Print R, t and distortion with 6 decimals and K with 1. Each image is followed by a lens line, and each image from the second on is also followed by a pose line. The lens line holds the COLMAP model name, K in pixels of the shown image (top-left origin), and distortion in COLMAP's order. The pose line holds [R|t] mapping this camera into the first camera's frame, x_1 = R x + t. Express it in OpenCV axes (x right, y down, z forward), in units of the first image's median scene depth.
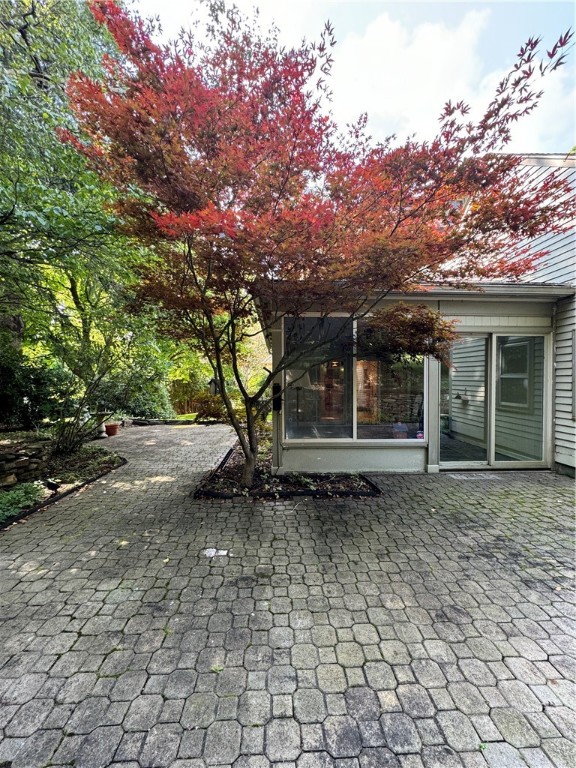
lens RADIAL K [[305.3, 0, 286.1], [0, 305.3, 383.8], [0, 0, 1]] dist [-0.002239, 0.000300]
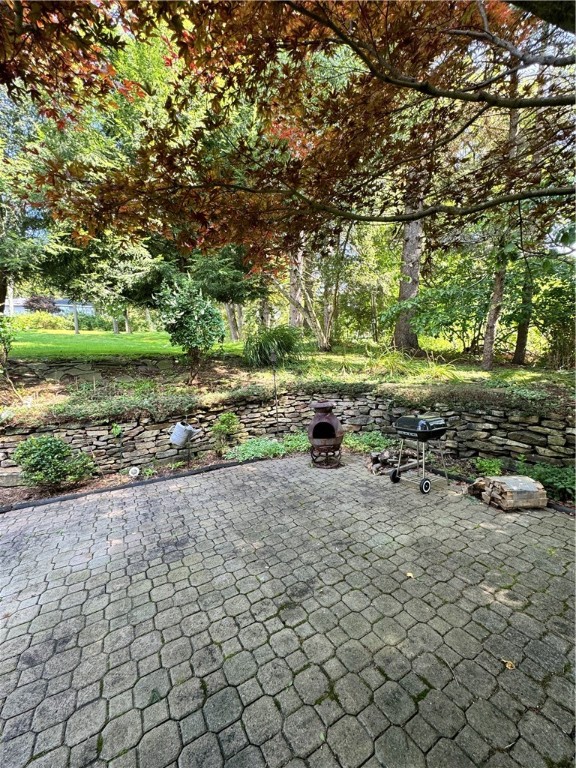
lens RADIAL K [[305.3, 0, 288.4], [0, 305.3, 383.9], [0, 0, 1]] dist [-0.002239, 0.000300]
pose [[-0.880800, 0.064383, -0.469090, 0.306184], [0.041560, 0.997401, 0.058858, 0.020499], [0.471660, 0.032347, -0.881187, 2.019188]]
